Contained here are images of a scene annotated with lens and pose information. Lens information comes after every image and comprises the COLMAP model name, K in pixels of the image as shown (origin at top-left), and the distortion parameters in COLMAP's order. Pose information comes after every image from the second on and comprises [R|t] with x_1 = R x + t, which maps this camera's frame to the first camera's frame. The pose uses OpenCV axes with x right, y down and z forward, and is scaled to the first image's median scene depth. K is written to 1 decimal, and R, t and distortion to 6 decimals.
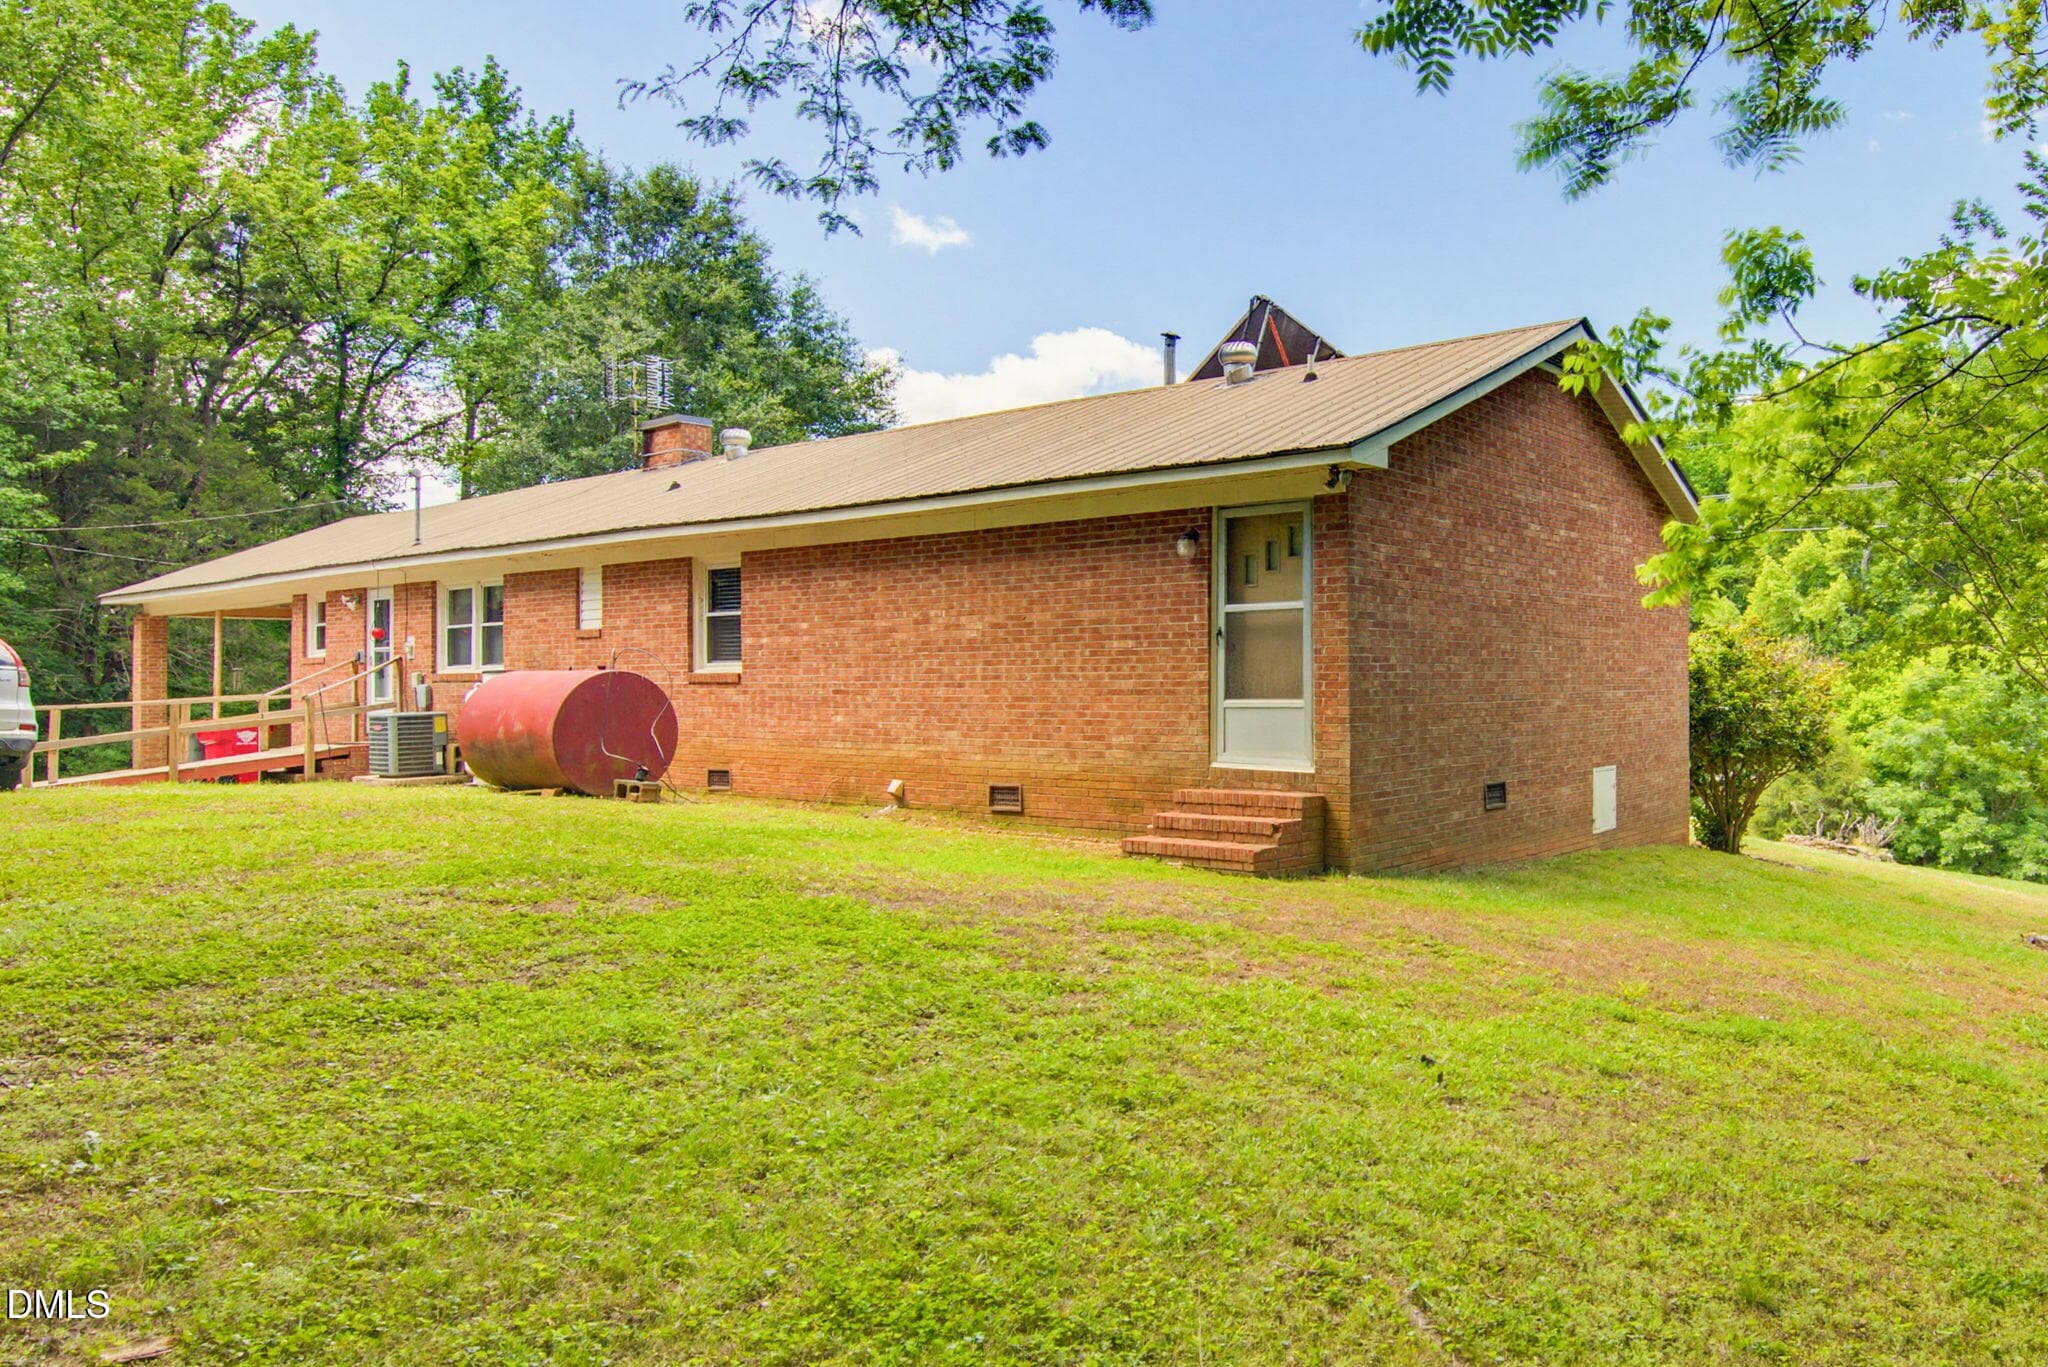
lens RADIAL K [[1083.2, 0, 1024.7], [0, 1083.2, 680.5], [0, 0, 1]] dist [0.000588, -0.000203]
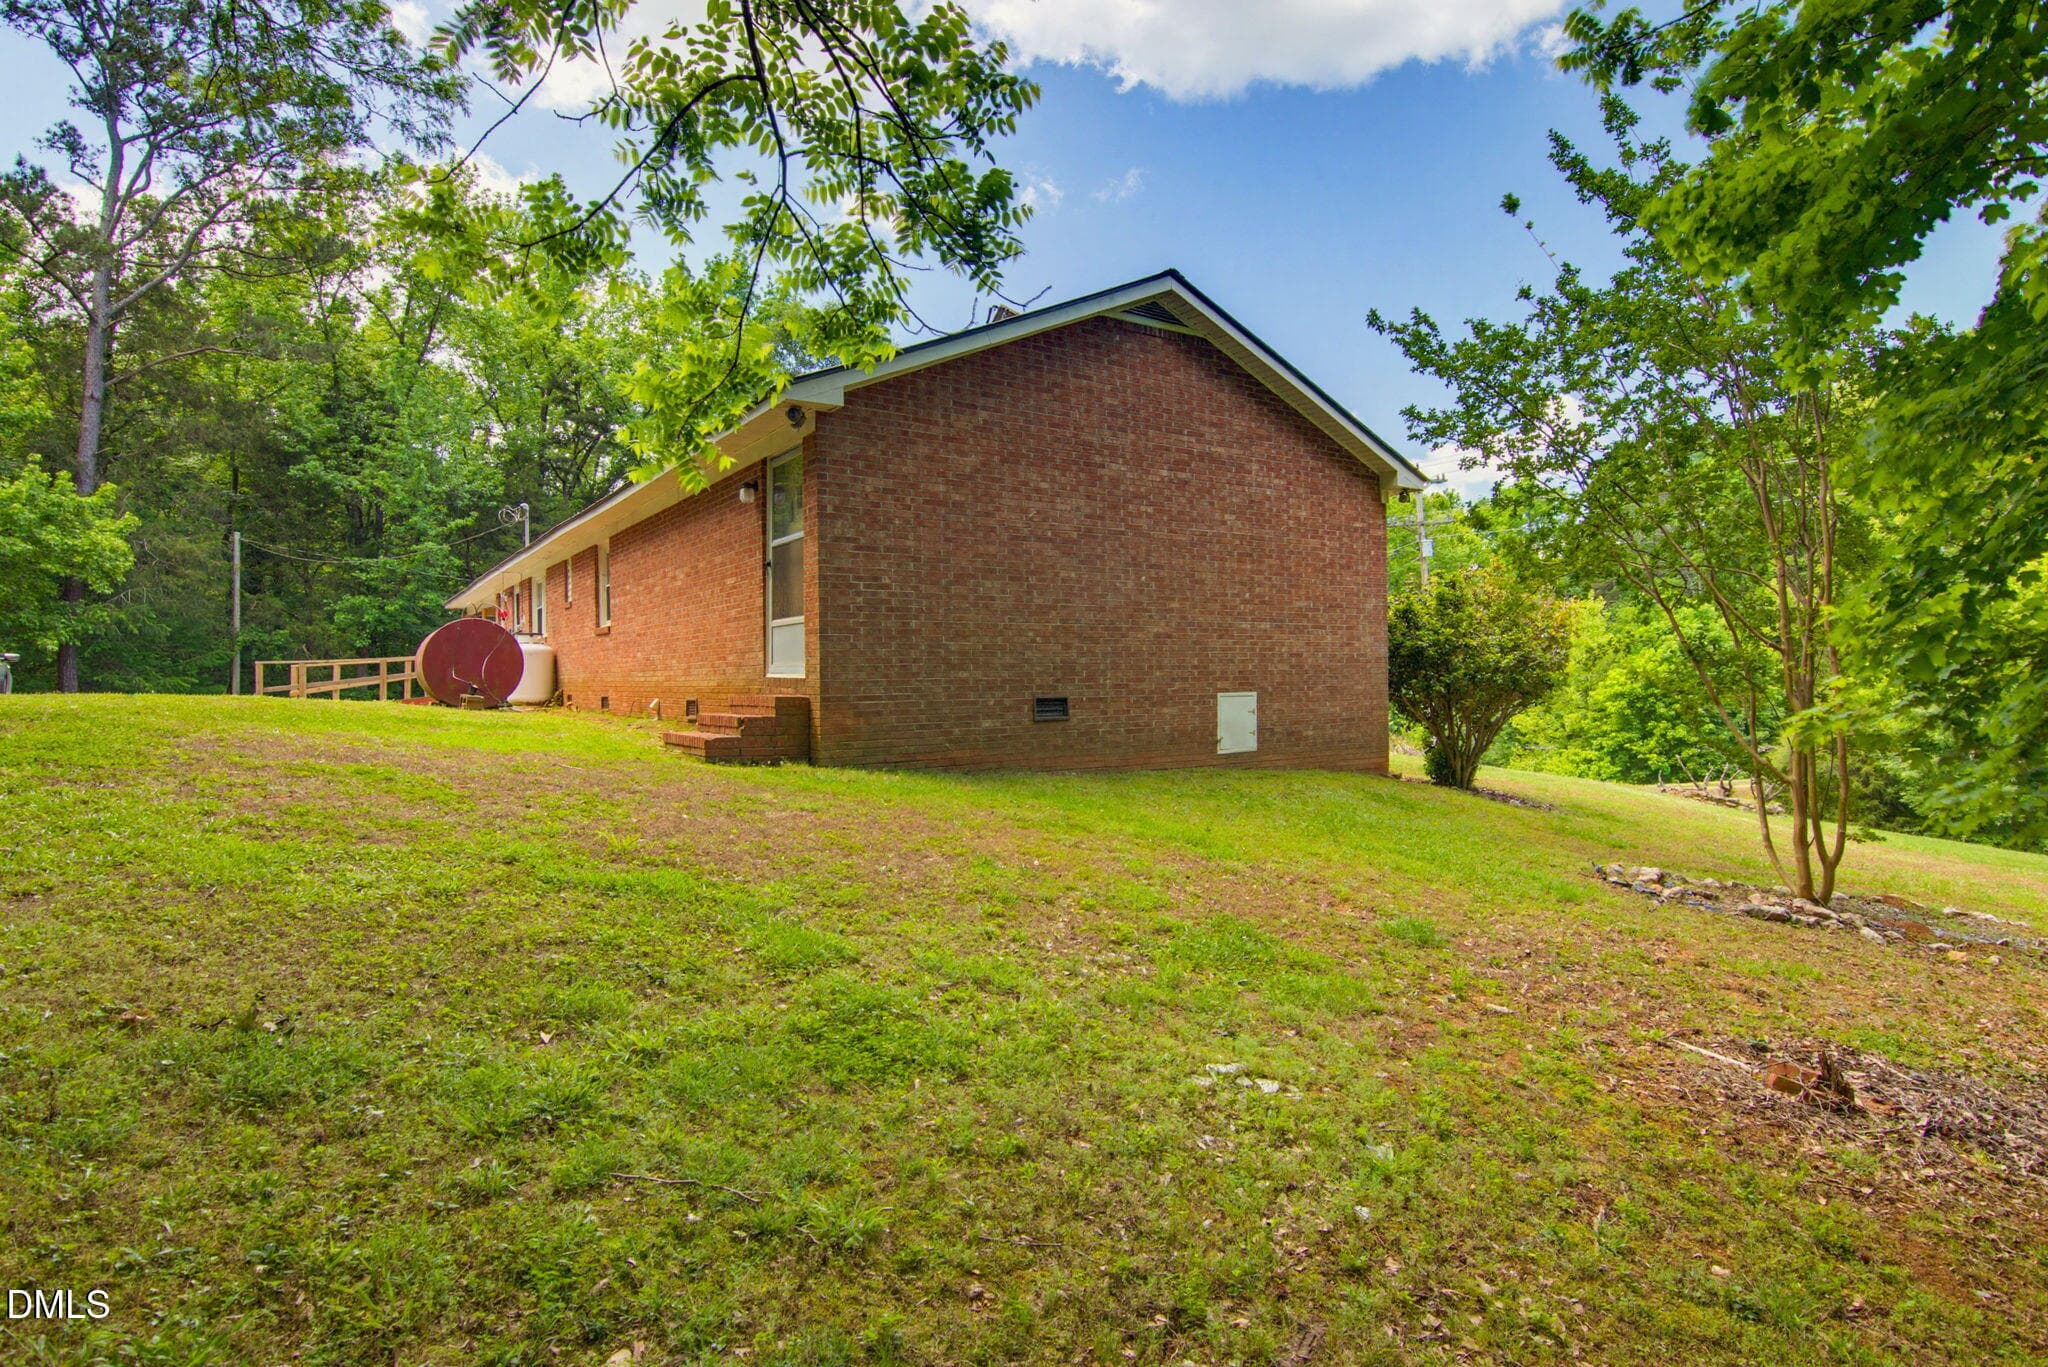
lens RADIAL K [[780.8, 0, 1023.4], [0, 780.8, 689.4], [0, 0, 1]] dist [-0.001788, -0.000058]
pose [[0.963121, 0.001841, -0.269062, 0.618777], [0.002661, 0.999863, 0.016366, 0.072812], [0.269055, -0.016478, 0.962984, 0.222255]]
